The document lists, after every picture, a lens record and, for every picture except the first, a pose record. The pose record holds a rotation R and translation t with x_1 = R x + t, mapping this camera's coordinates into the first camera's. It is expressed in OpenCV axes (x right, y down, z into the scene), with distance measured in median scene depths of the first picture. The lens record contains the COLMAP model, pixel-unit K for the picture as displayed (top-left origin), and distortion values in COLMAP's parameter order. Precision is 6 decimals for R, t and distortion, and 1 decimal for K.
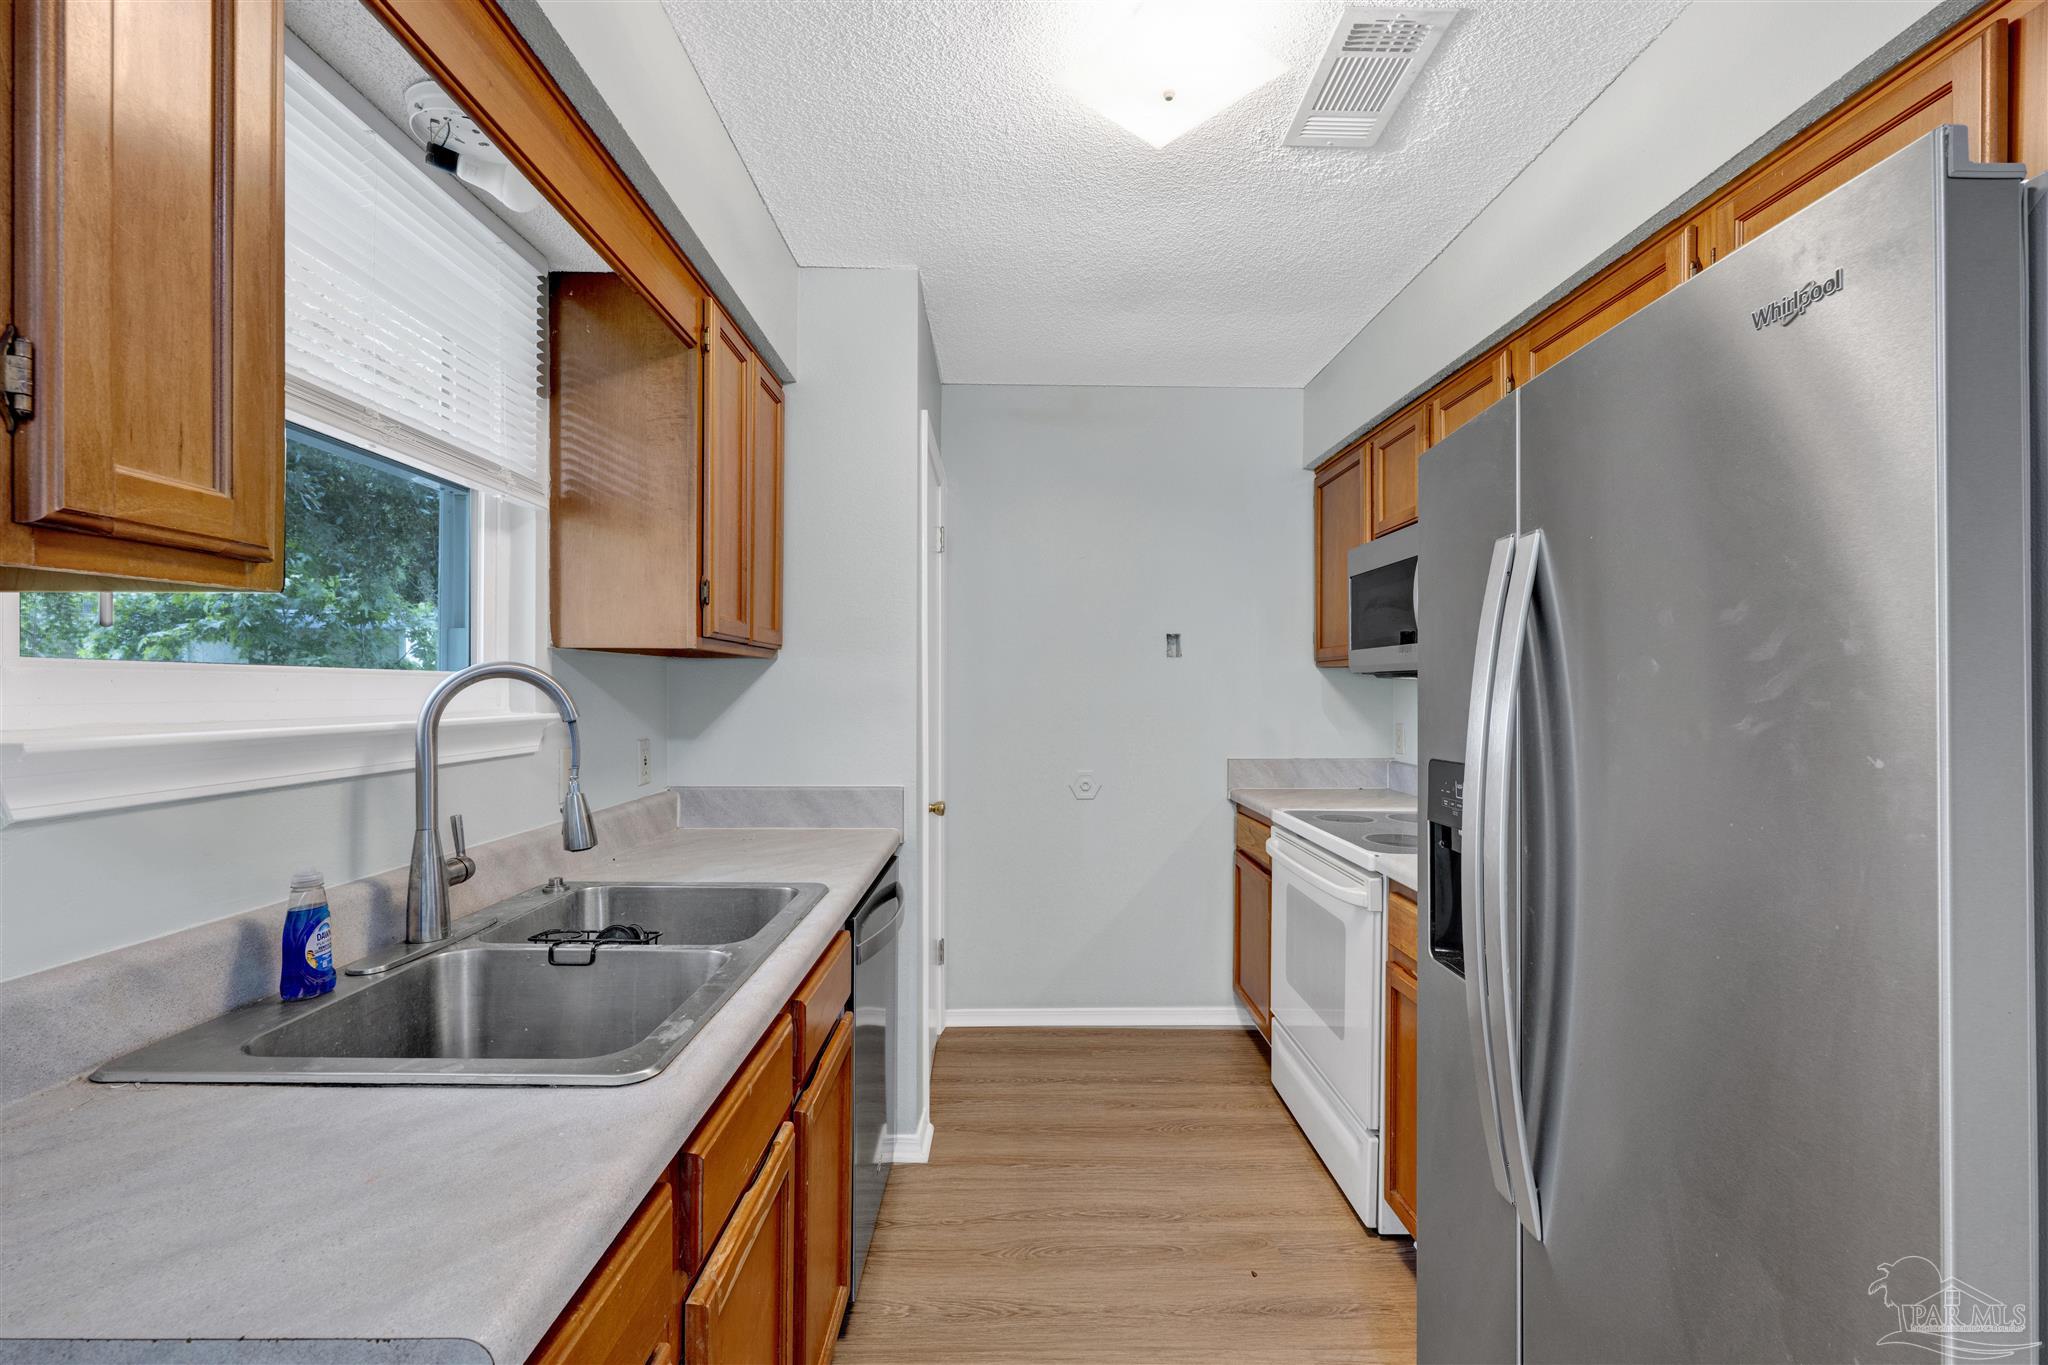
lens RADIAL K [[866.3, 0, 1004.3], [0, 866.3, 686.4], [0, 0, 1]] dist [0.000160, -0.000245]
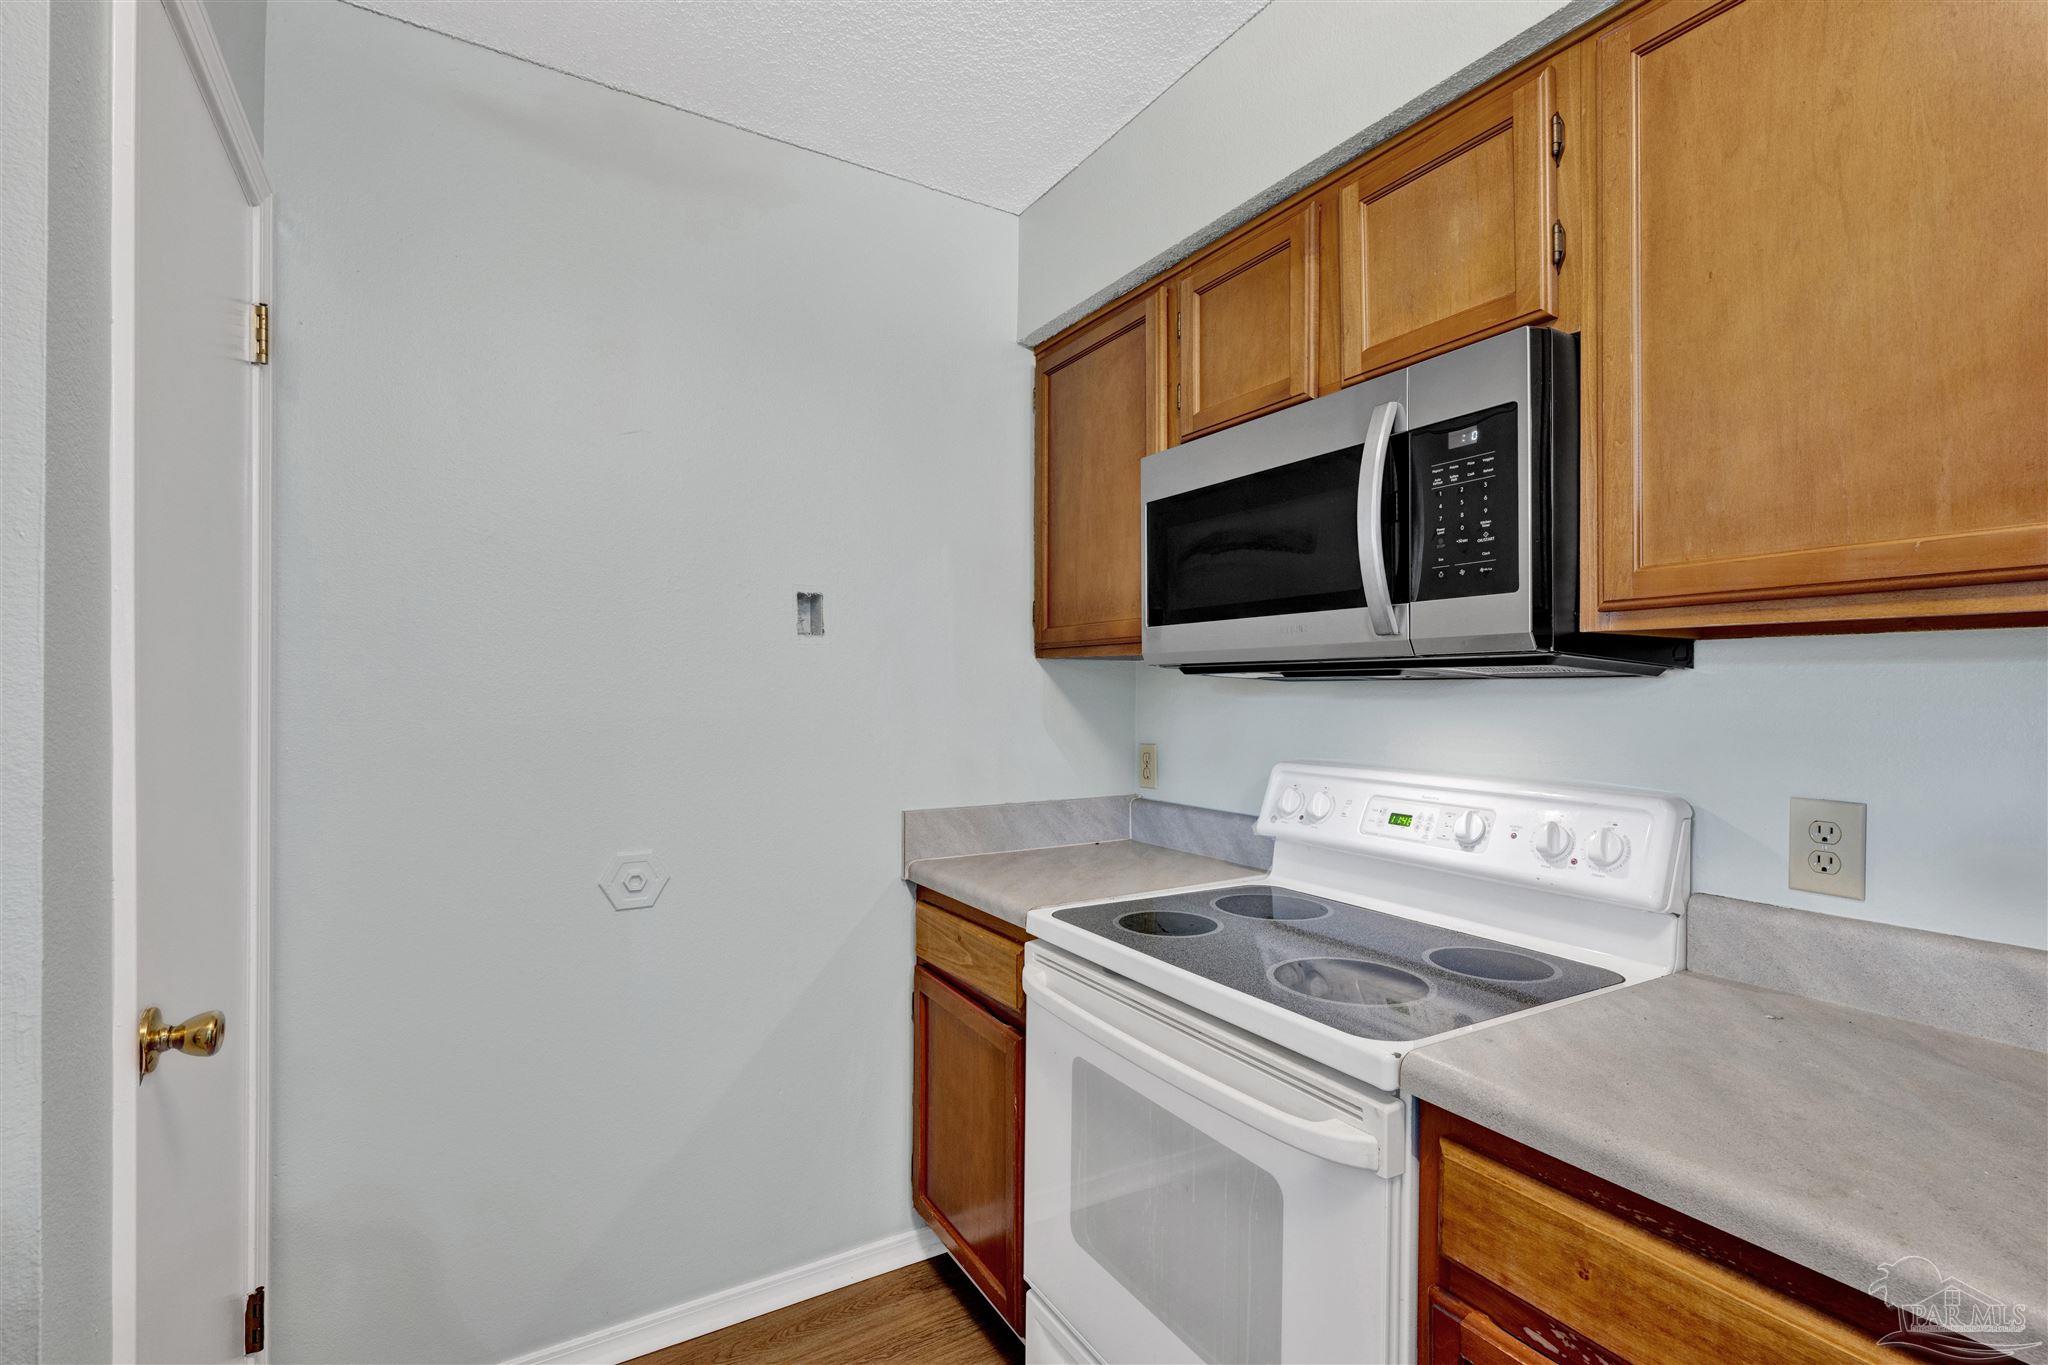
lens RADIAL K [[1030.3, 0, 1147.9], [0, 1030.3, 685.4], [0, 0, 1]] dist [-0.000803, -0.001626]
pose [[0.831667, 0.004953, 0.555253, 0.015737], [-0.003152, 0.999986, -0.004198, 0.002129], [-0.555266, 0.001741, 0.831671, 0.634158]]
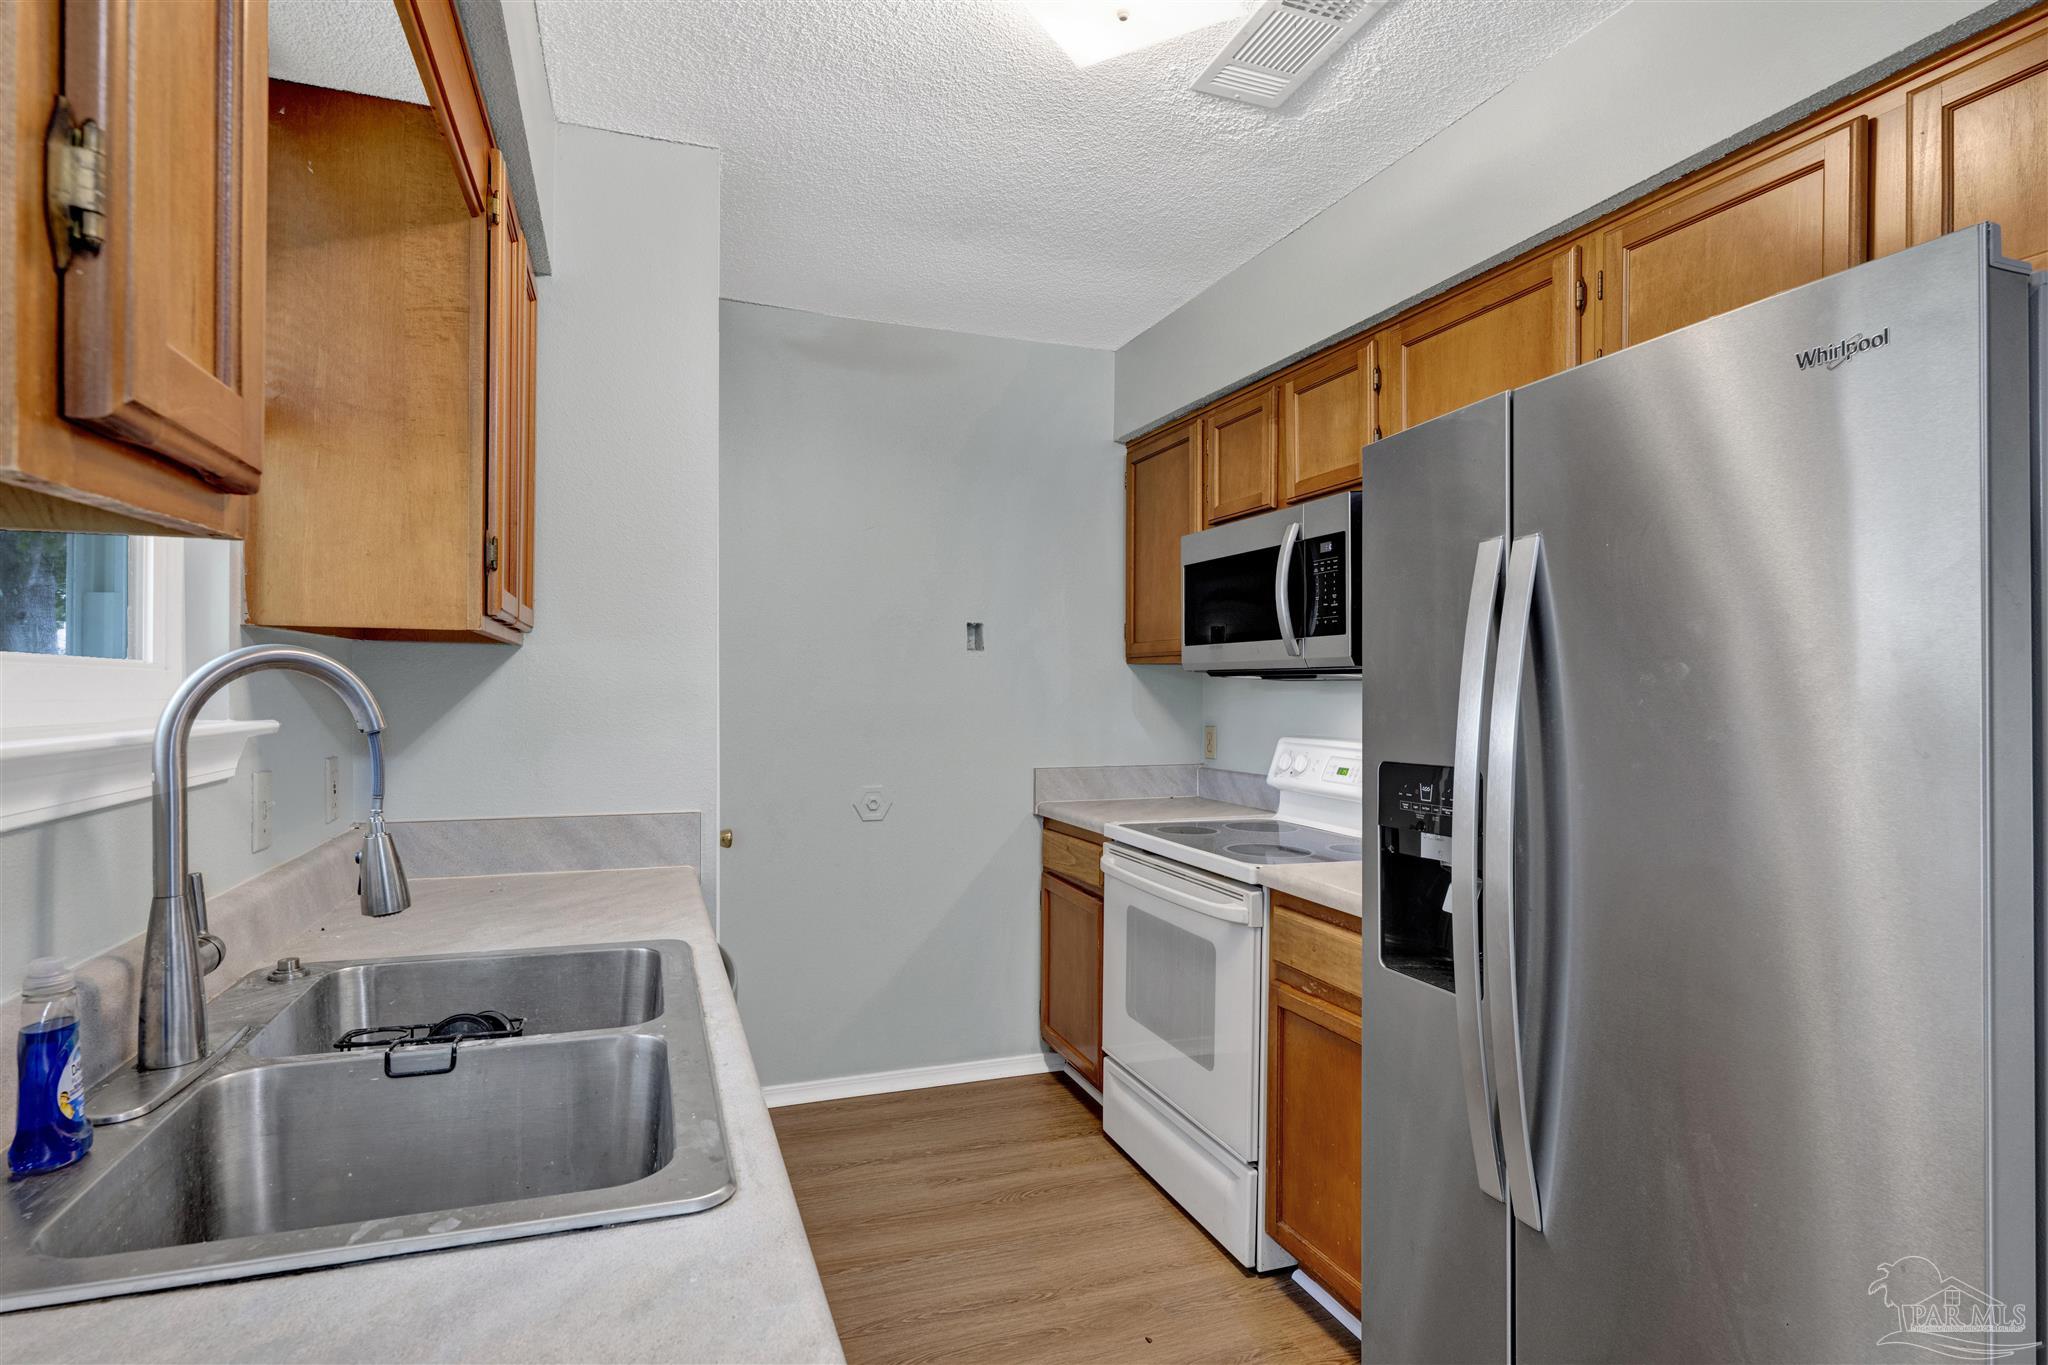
lens RADIAL K [[1046.9, 0, 1027.1], [0, 1046.9, 685.5], [0, 0, 1]] dist [0.000195, 0.000403]
pose [[0.945654, 0.003736, 0.325152, -0.176404], [-0.004251, 0.999991, 0.000876, -0.000097], [-0.325146, -0.002210, 0.945661, 0.015896]]
